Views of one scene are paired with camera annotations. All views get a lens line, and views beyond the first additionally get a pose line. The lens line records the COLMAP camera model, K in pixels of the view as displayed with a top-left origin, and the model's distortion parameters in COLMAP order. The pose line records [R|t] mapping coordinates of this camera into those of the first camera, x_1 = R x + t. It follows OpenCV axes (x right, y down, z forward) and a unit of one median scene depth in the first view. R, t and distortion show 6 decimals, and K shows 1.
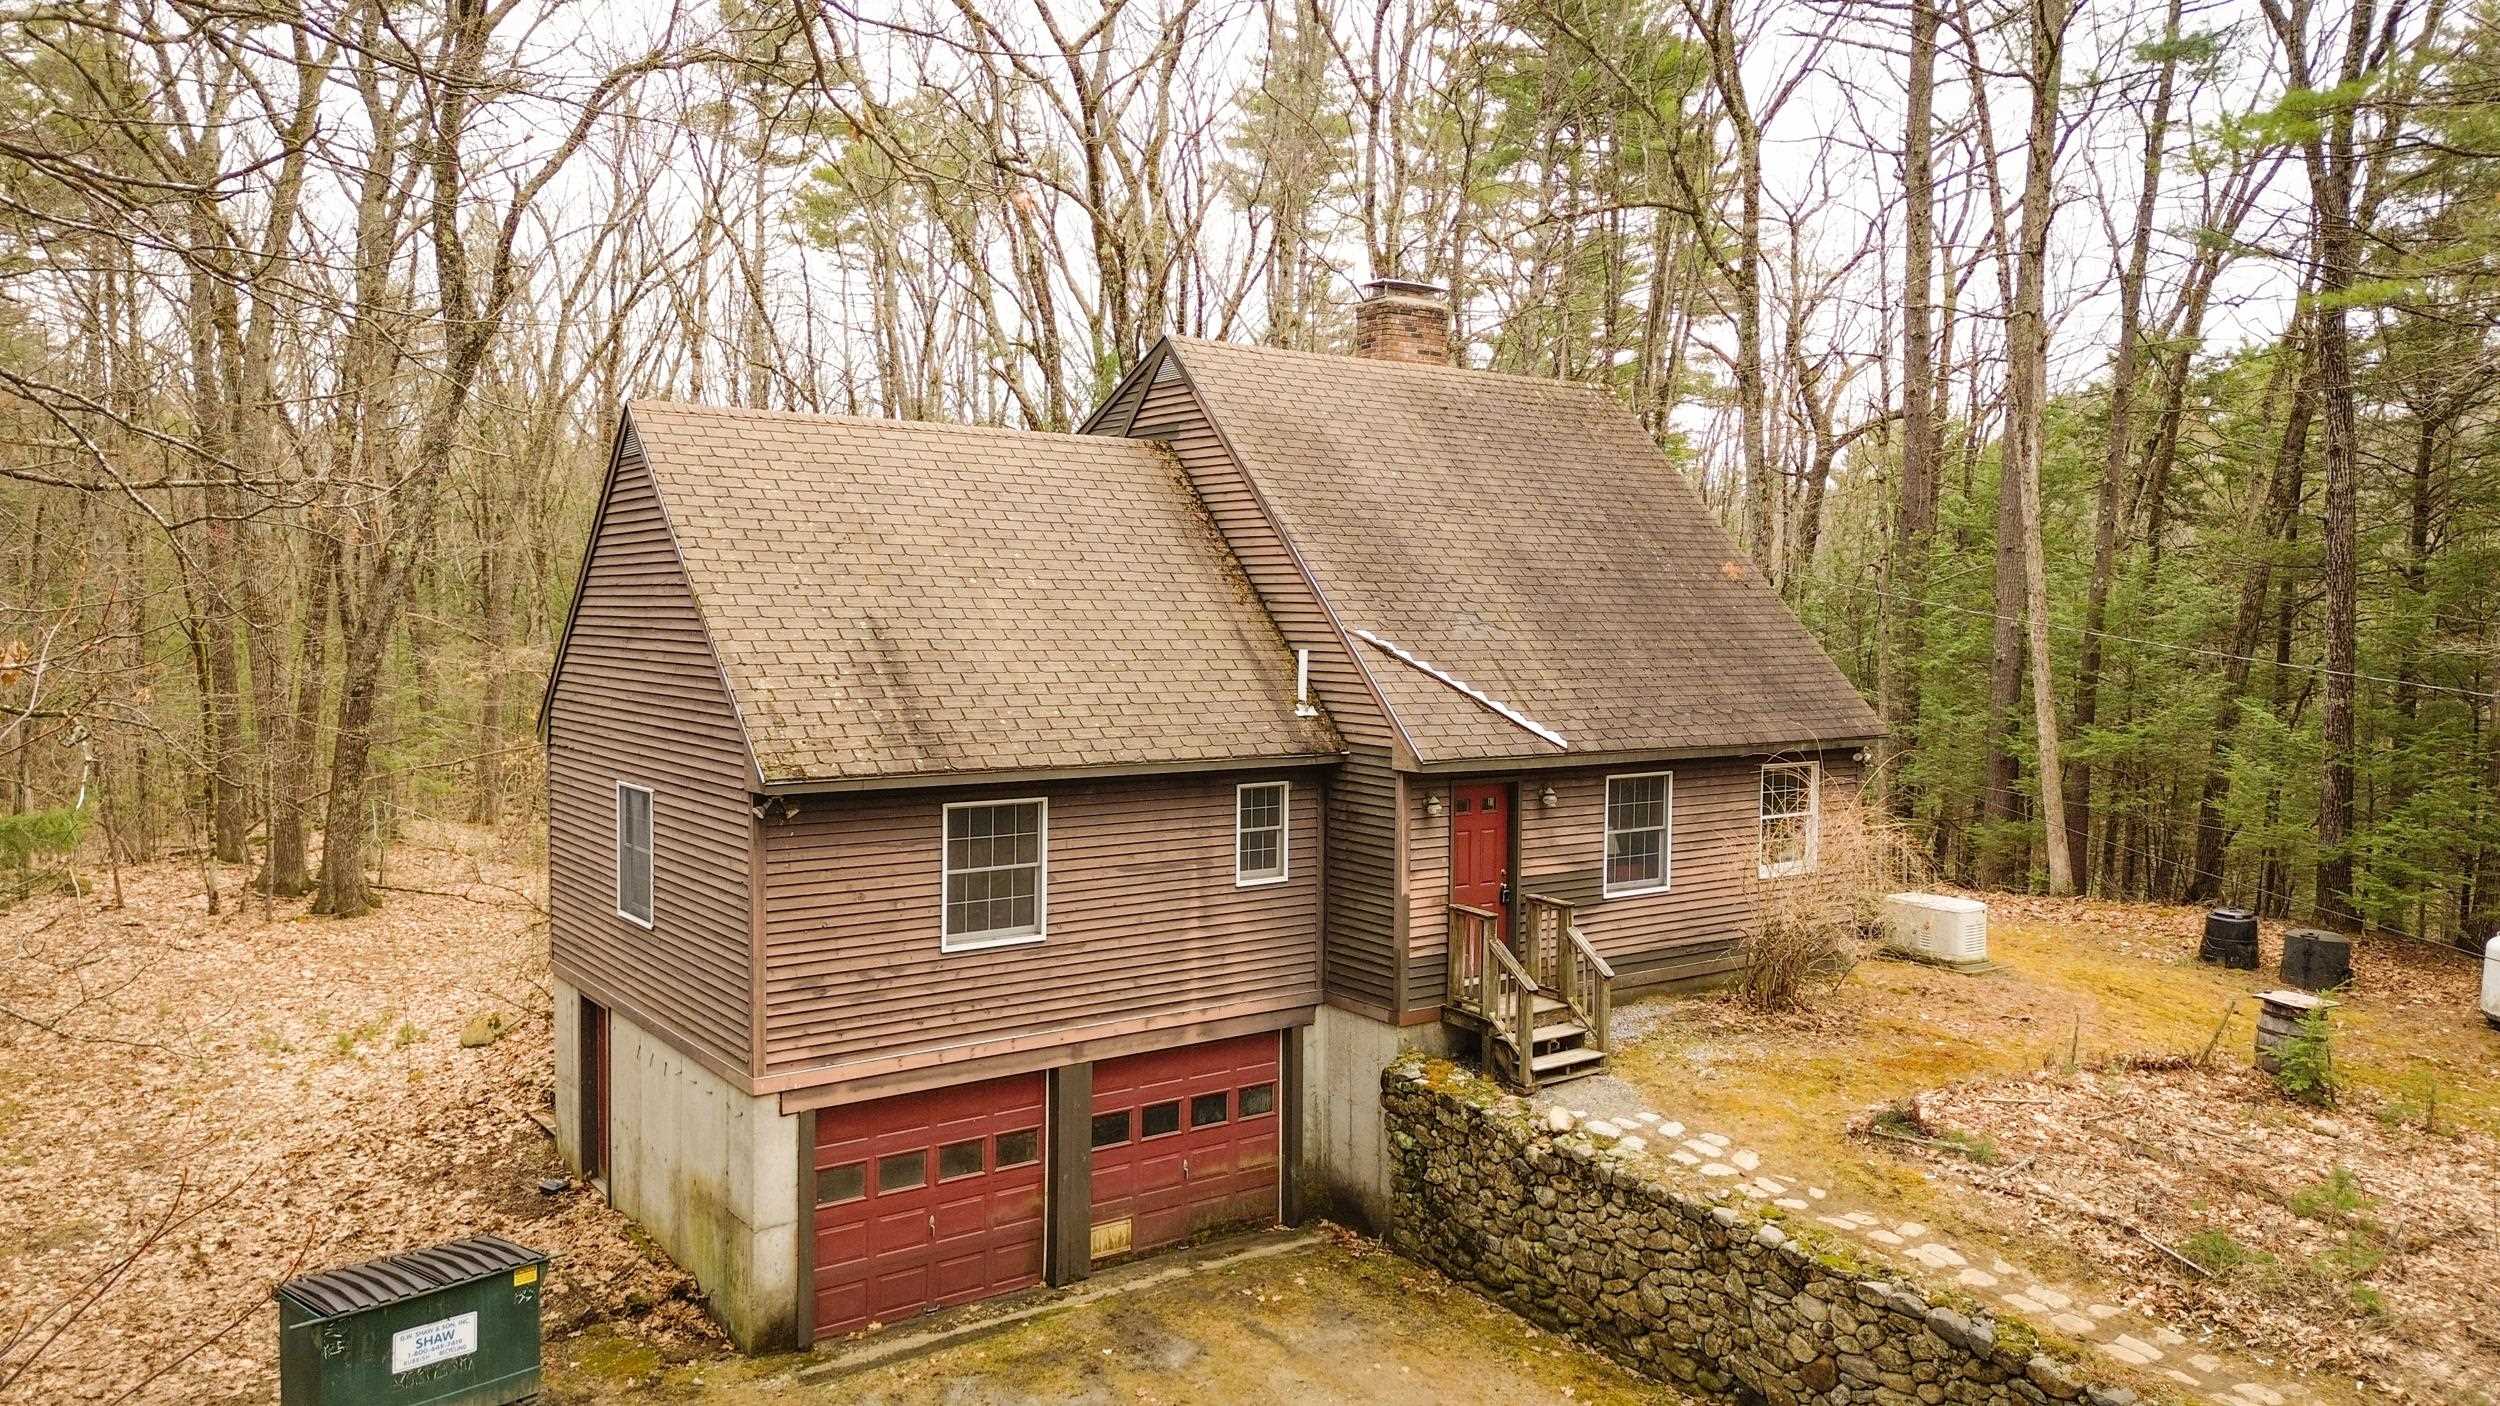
lens RADIAL K [[1790.8, 0, 1243.2], [0, 1790.8, 676.0], [0, 0, 1]] dist [0.042361, -0.006052]
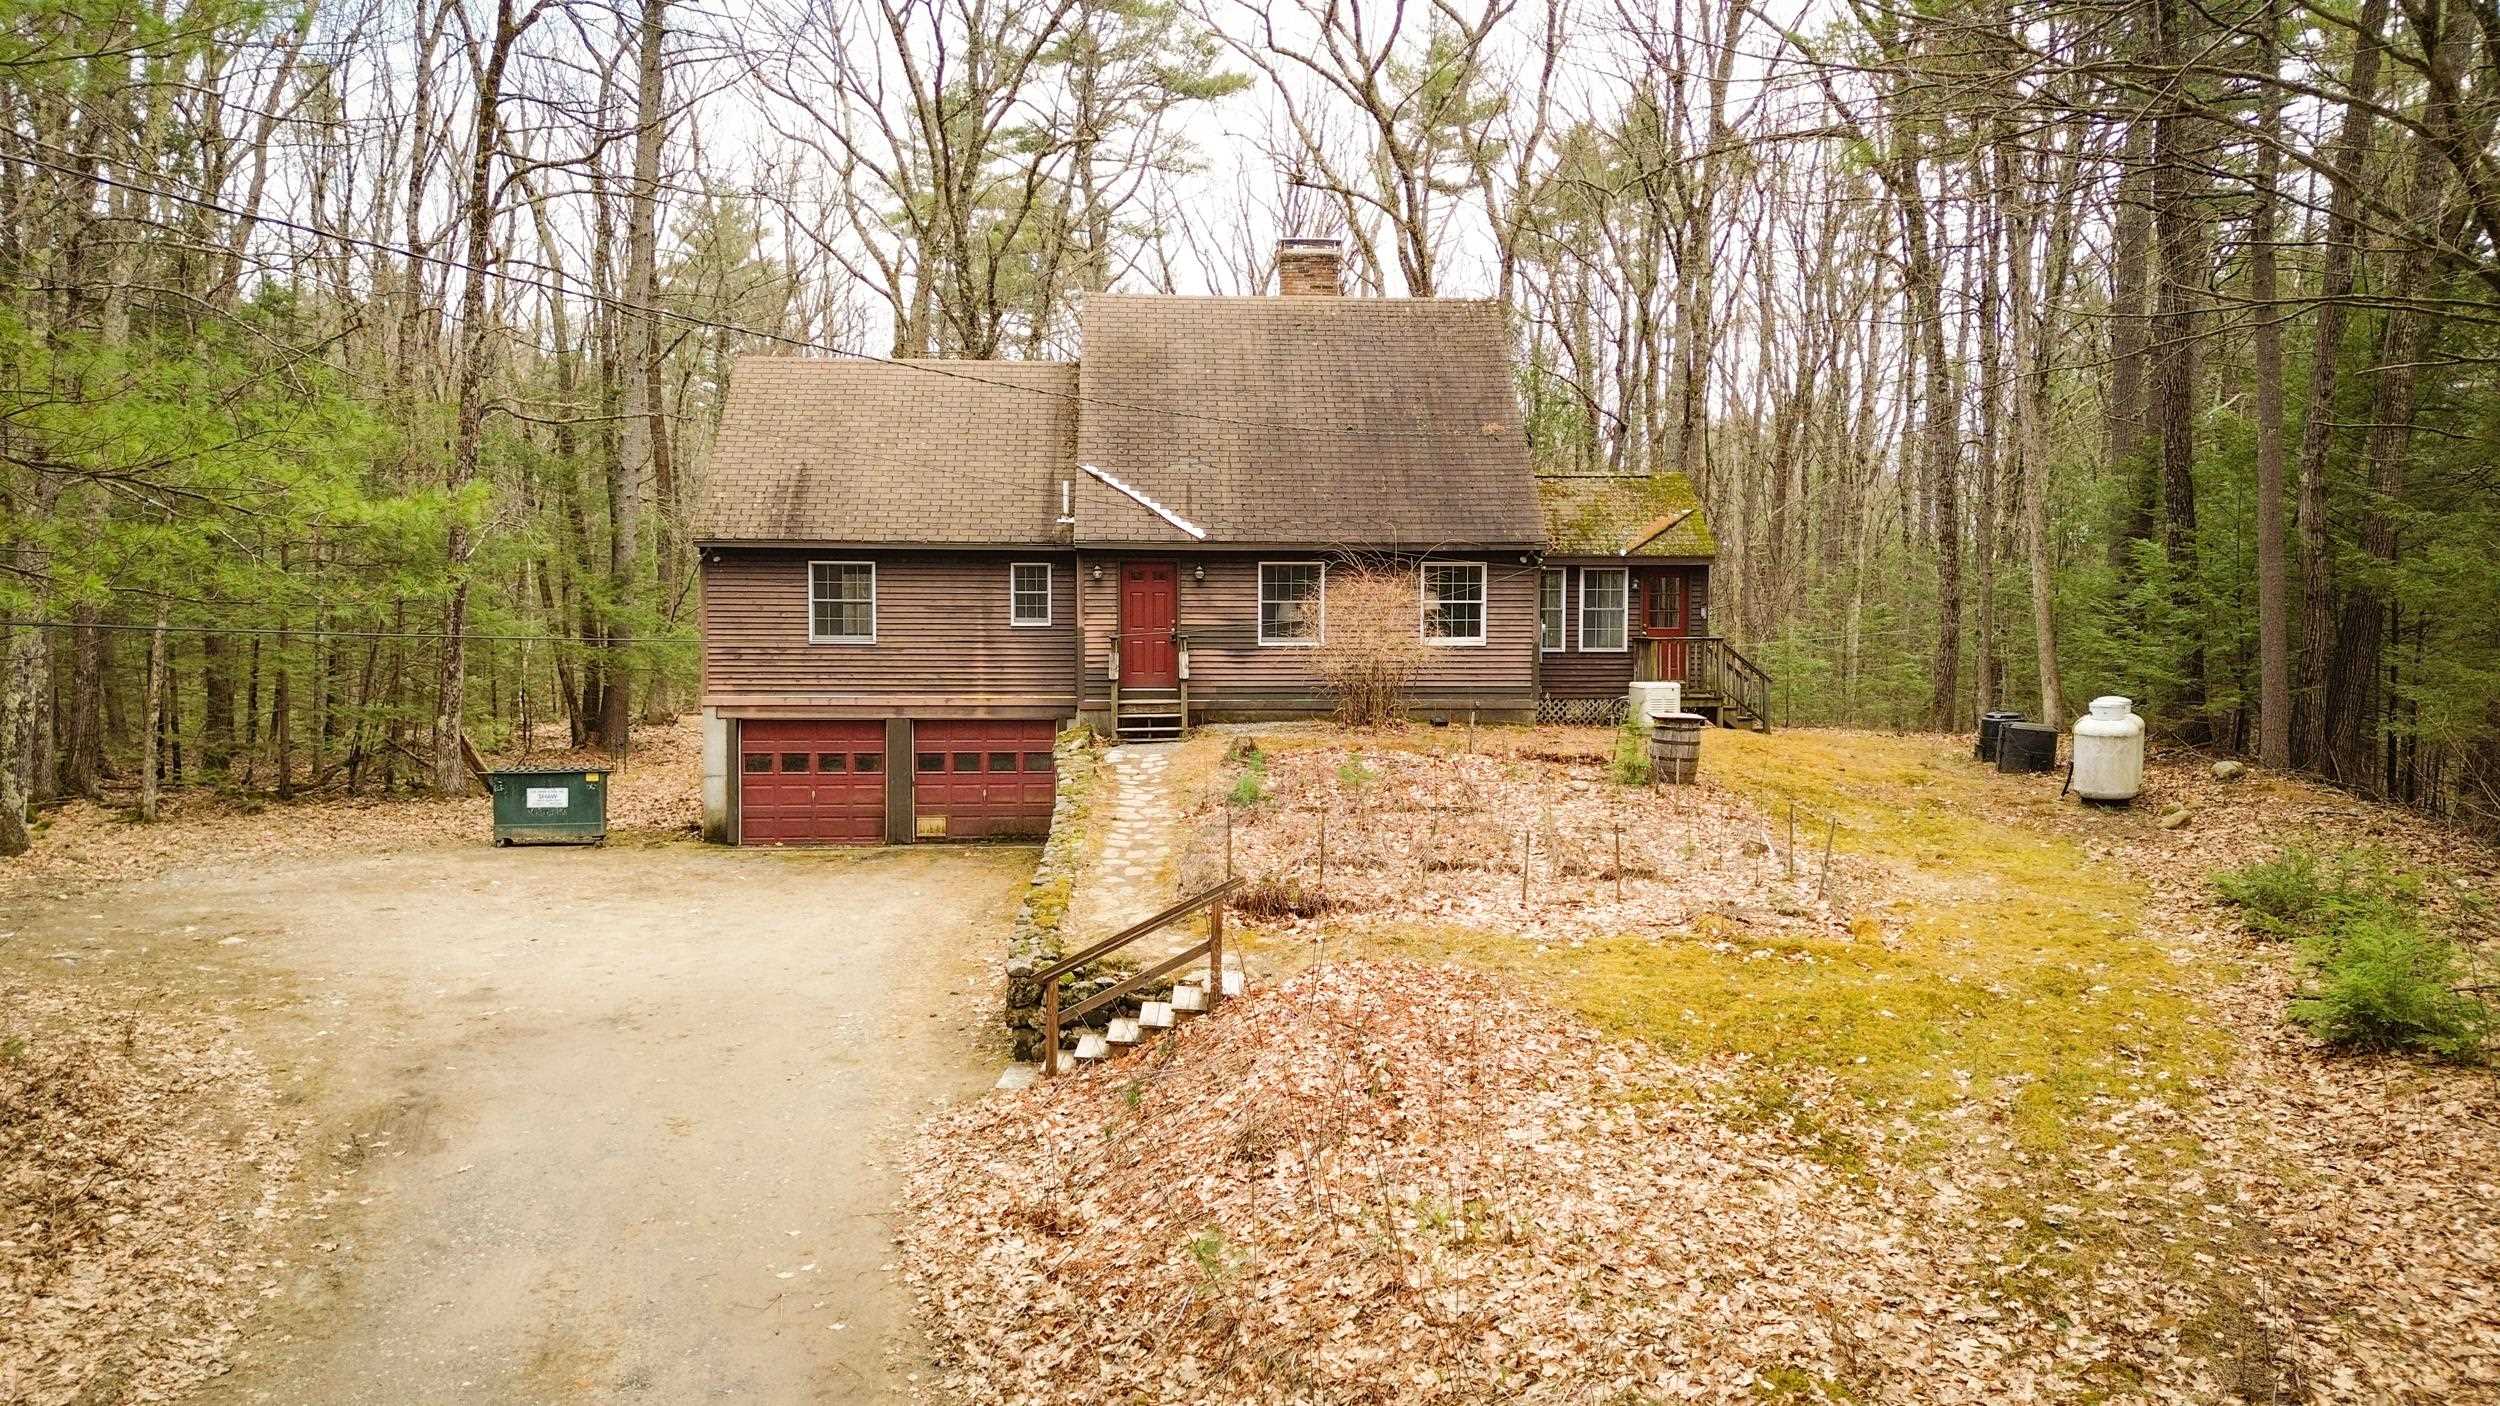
lens RADIAL K [[1790.8, 0, 1260.2], [0, 1790.8, 712.0], [0, 0, 1]] dist [0.042361, -0.006052]
pose [[0.846135, 0.022968, -0.532474, 1.132871], [-0.018266, 0.999734, 0.014098, 0.181098], [0.532656, -0.002202, 0.846329, -0.280968]]
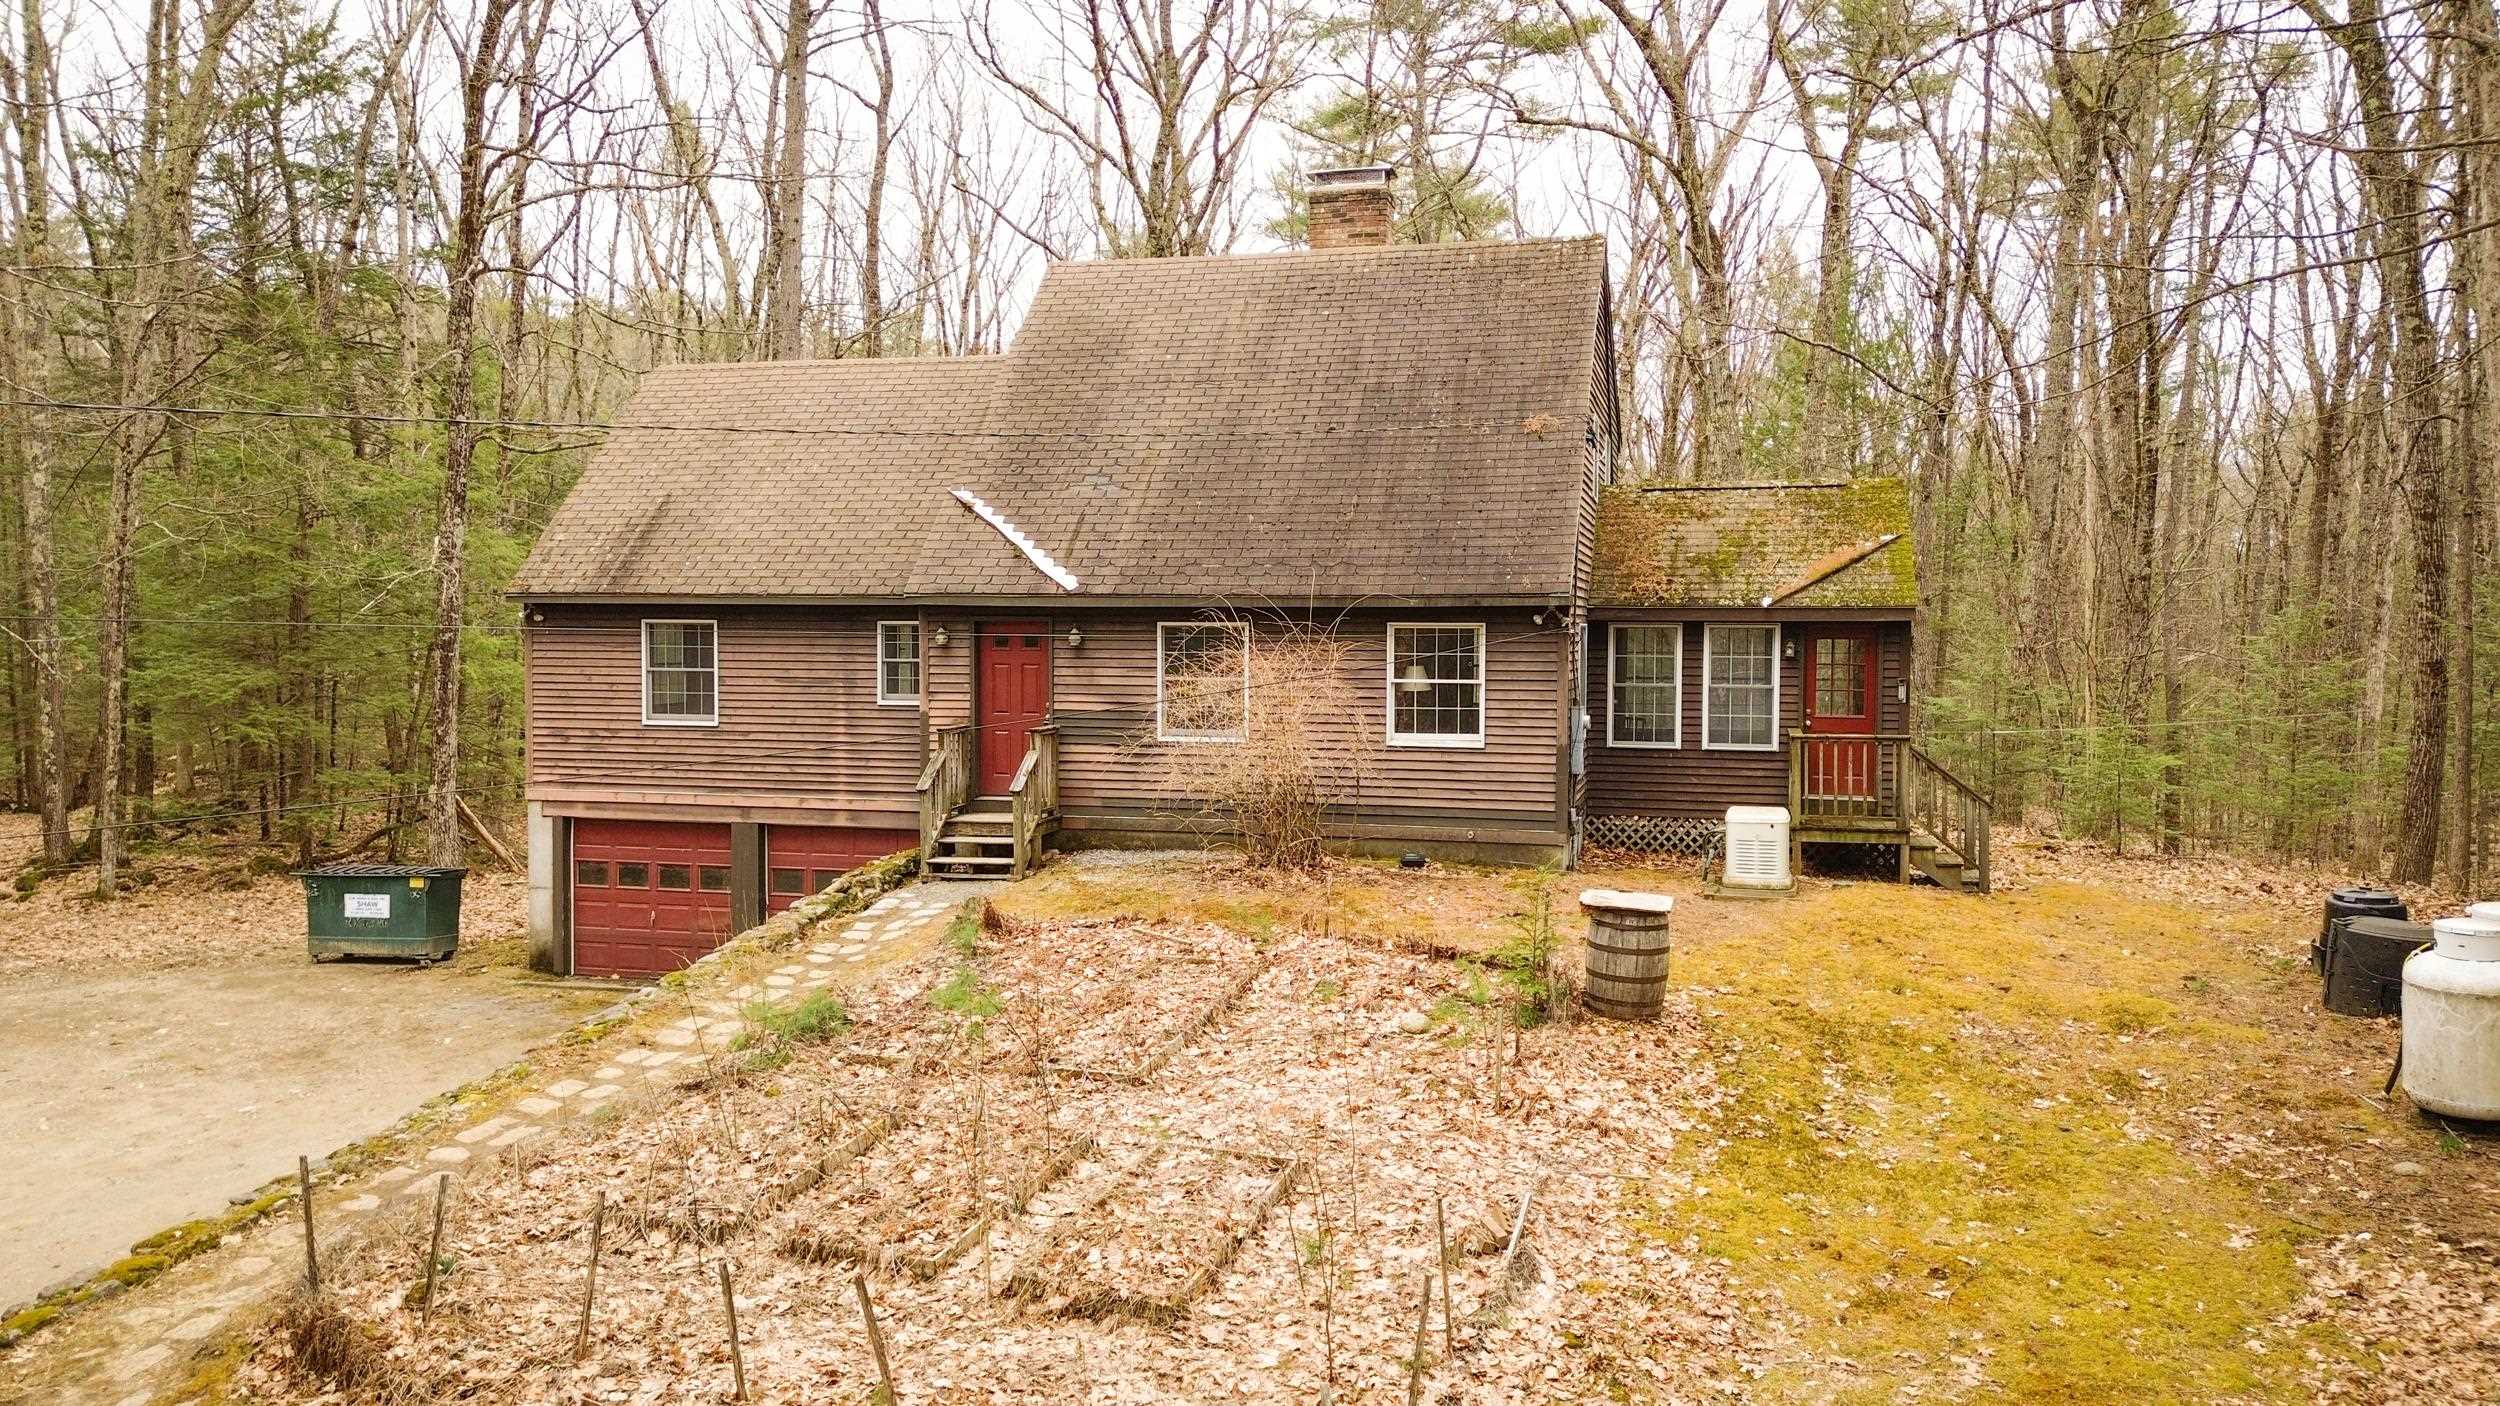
lens RADIAL K [[1790.8, 0, 1252.8], [0, 1790.8, 706.5], [0, 0, 1]] dist [0.042361, -0.006052]
pose [[0.639042, 0.029847, -0.768592, 1.182320], [-0.031607, 0.999422, 0.012531, 0.102187], [0.768522, 0.016285, 0.639616, 0.437876]]
